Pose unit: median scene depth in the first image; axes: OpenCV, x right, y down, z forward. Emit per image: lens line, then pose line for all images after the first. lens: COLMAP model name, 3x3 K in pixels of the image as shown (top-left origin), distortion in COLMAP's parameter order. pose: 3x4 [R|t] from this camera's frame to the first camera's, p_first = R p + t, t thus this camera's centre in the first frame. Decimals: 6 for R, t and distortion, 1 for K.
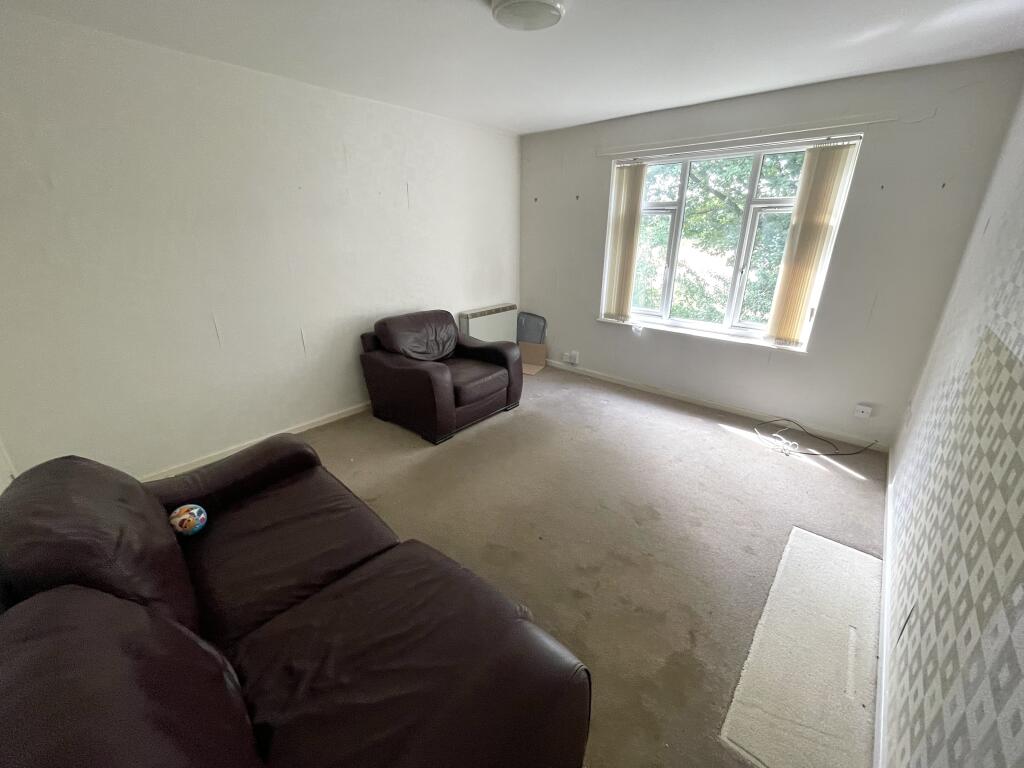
lens RADIAL K [[417.4, 0, 507.3], [0, 417.4, 386.7], [0, 0, 1]] dist [-0.001920, -0.000236]
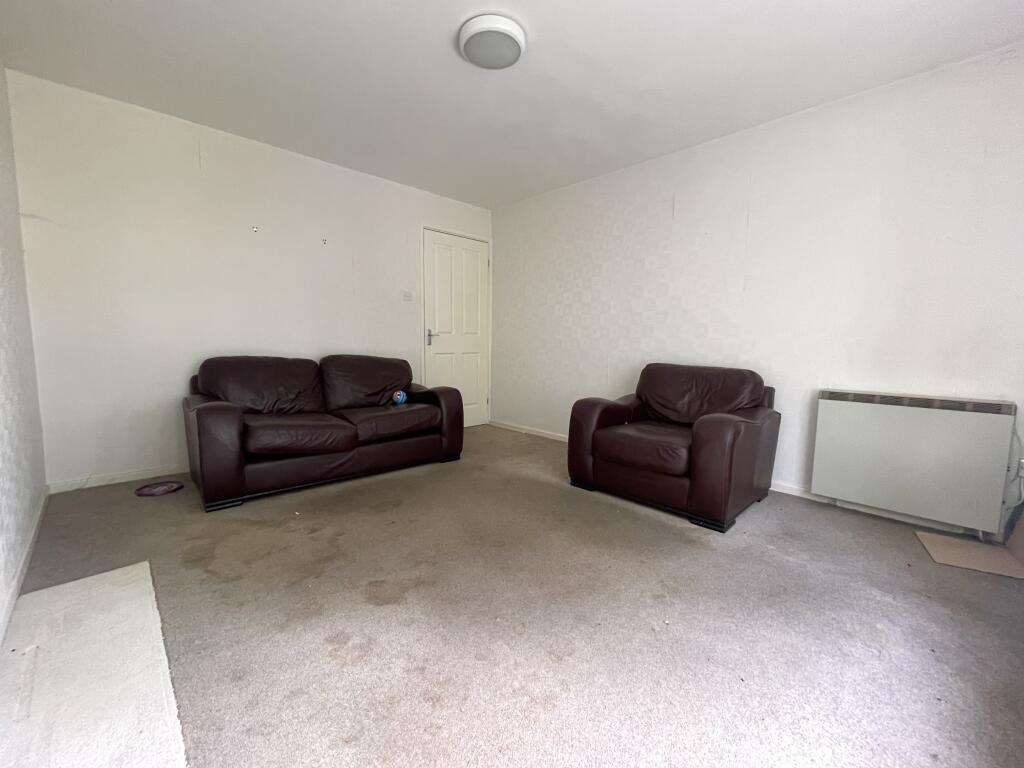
lens RADIAL K [[417.4, 0, 507.3], [0, 417.4, 386.7], [0, 0, 1]] dist [-0.001920, -0.000236]
pose [[-0.079979, 0.116527, -0.989962, 1.106029], [-0.363835, 0.921210, 0.137828, -0.200014], [0.928024, 0.371206, -0.031281, 1.250786]]
